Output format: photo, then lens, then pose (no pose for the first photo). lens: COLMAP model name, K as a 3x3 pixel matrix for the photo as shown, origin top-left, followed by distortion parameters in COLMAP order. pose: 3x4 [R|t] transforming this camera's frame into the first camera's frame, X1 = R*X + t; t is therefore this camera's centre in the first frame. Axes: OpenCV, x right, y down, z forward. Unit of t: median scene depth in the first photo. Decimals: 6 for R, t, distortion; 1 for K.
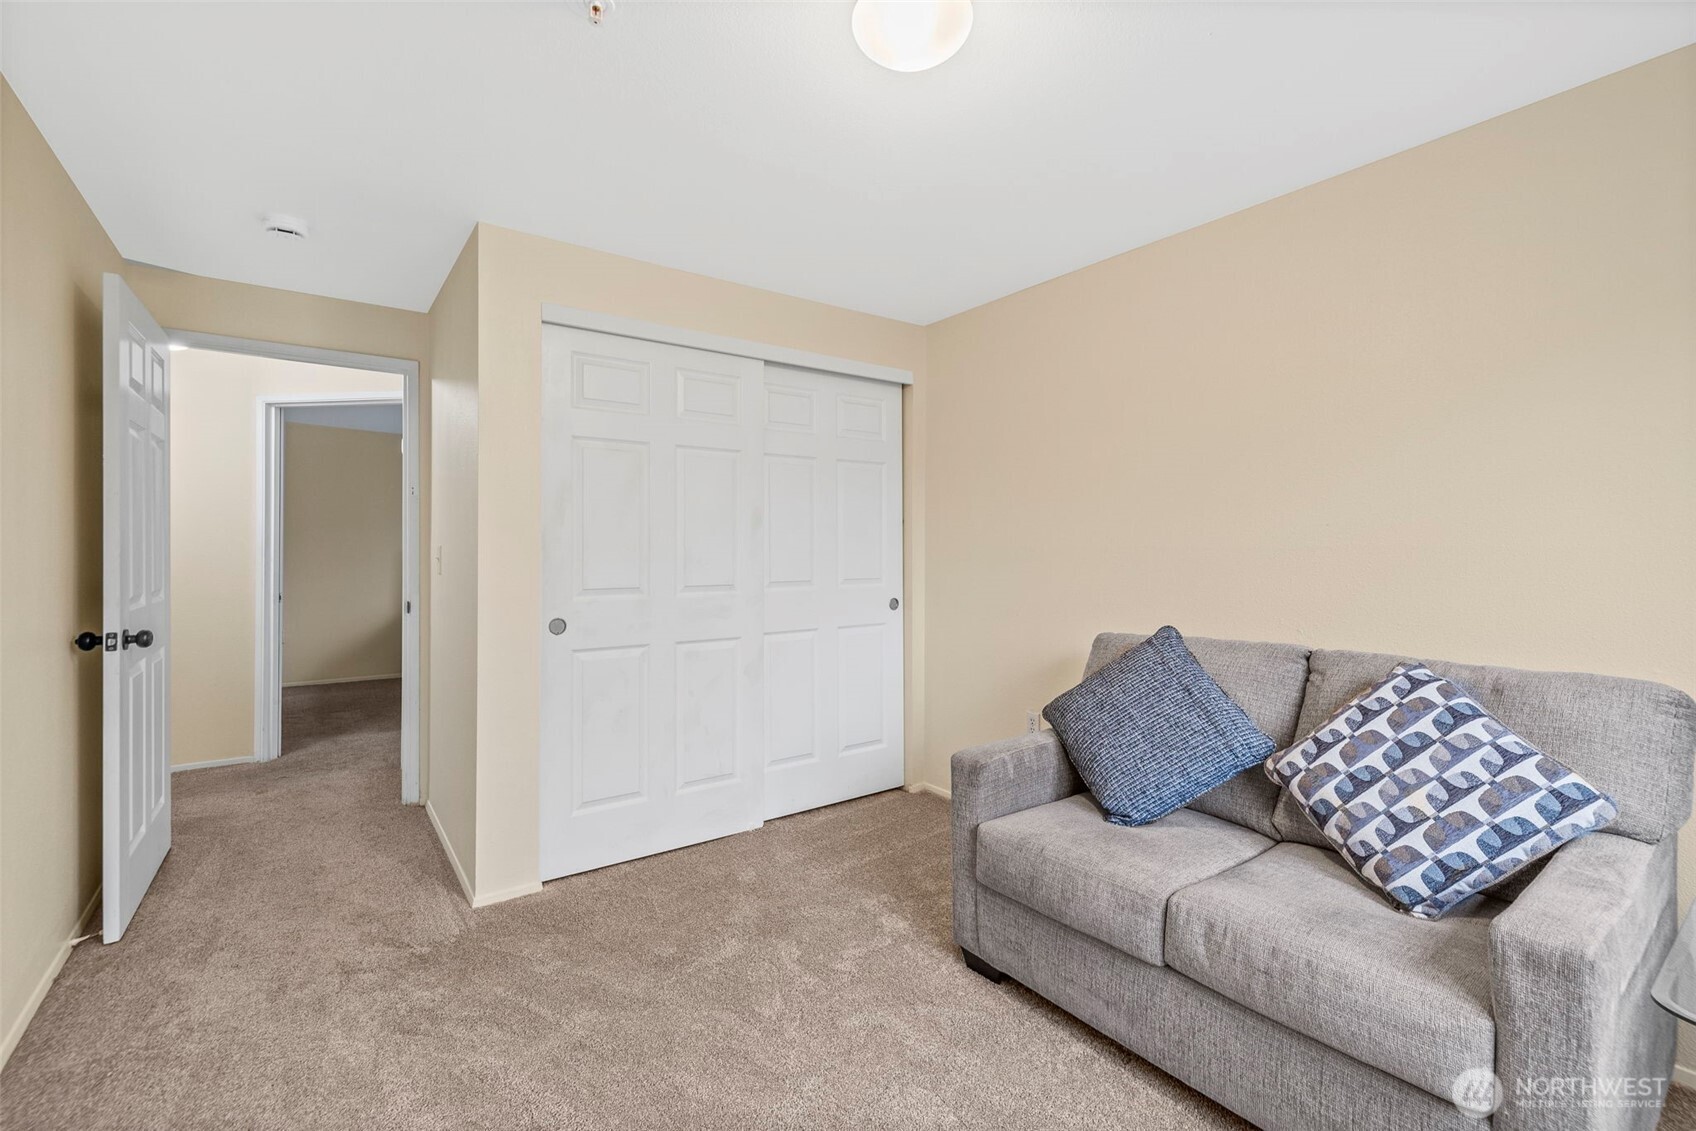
lens RADIAL K [[723.6, 0, 849.7], [0, 723.6, 568.1], [0, 0, 1]] dist [0.003007, -0.000006]
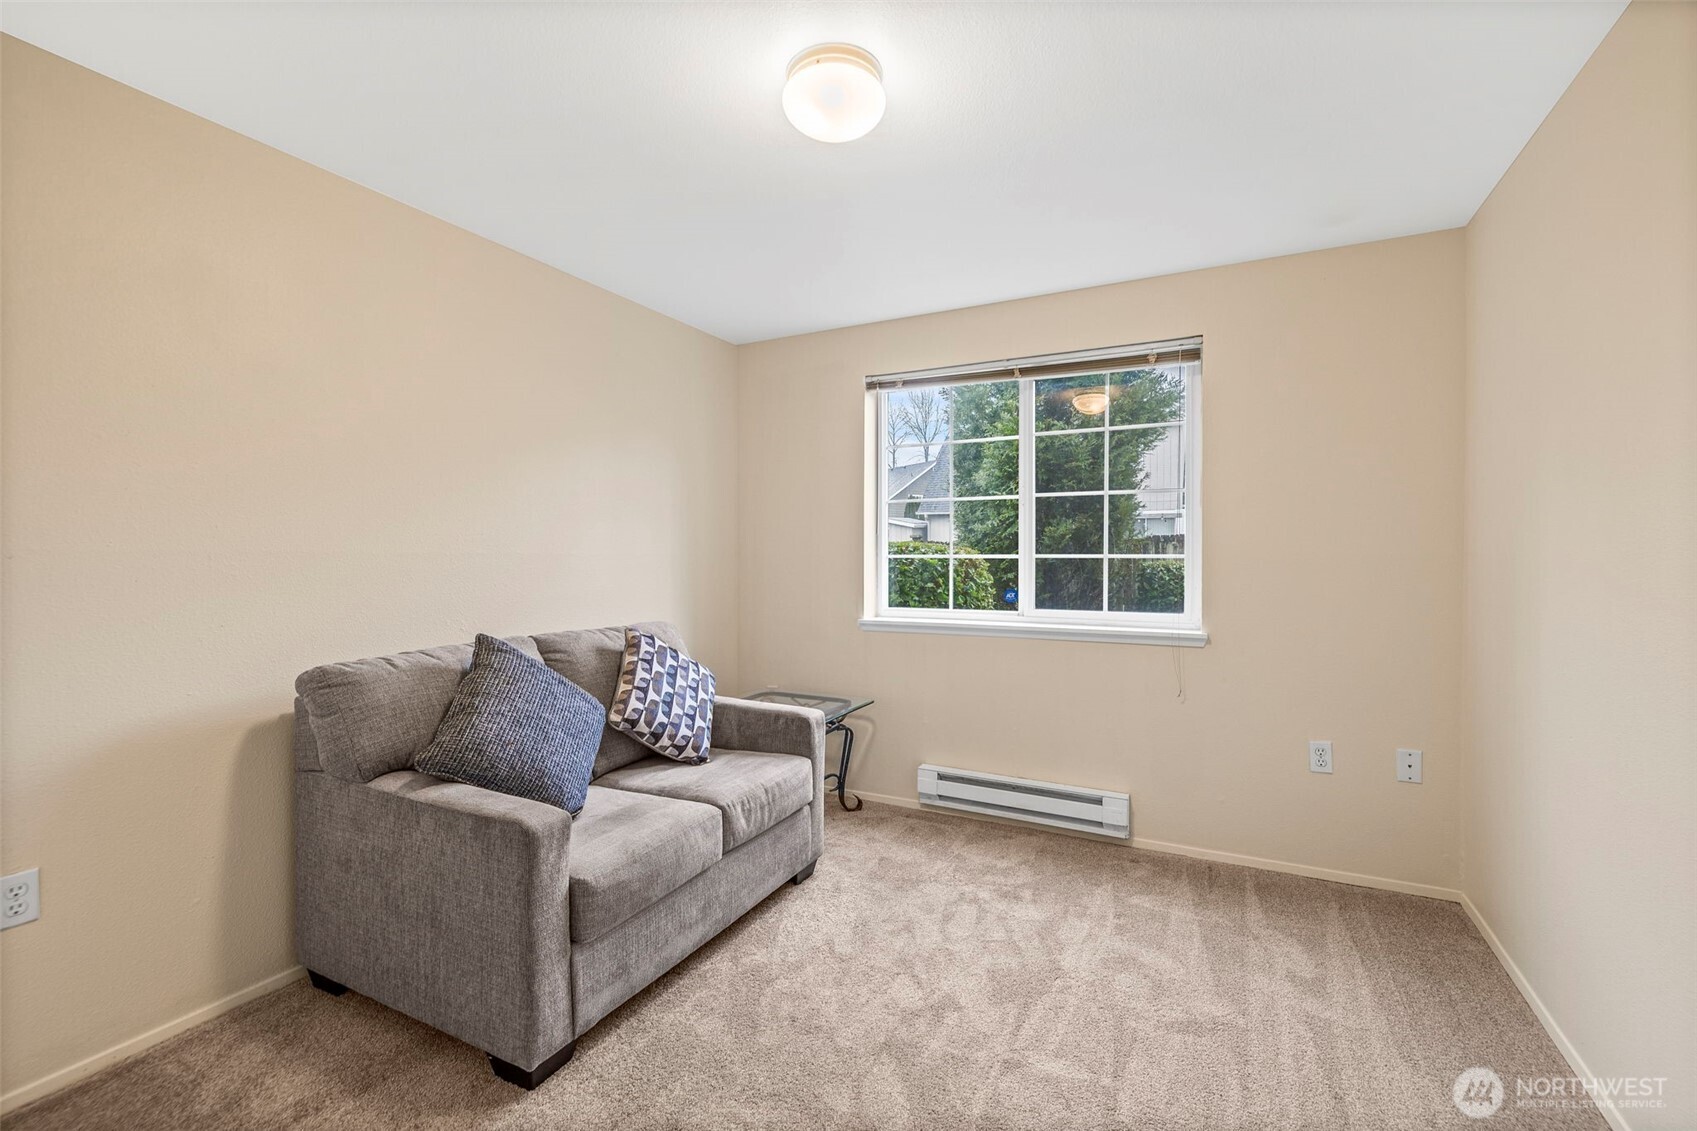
lens RADIAL K [[724.1, 0, 850.2], [0, 724.1, 568.1], [0, 0, 1]] dist [0.003007, -0.000006]
pose [[-0.434631, -0.017641, 0.900436, -0.862990], [0.009349, 0.999666, 0.024098, -0.031776], [-0.900560, 0.018892, -0.434321, 1.298621]]
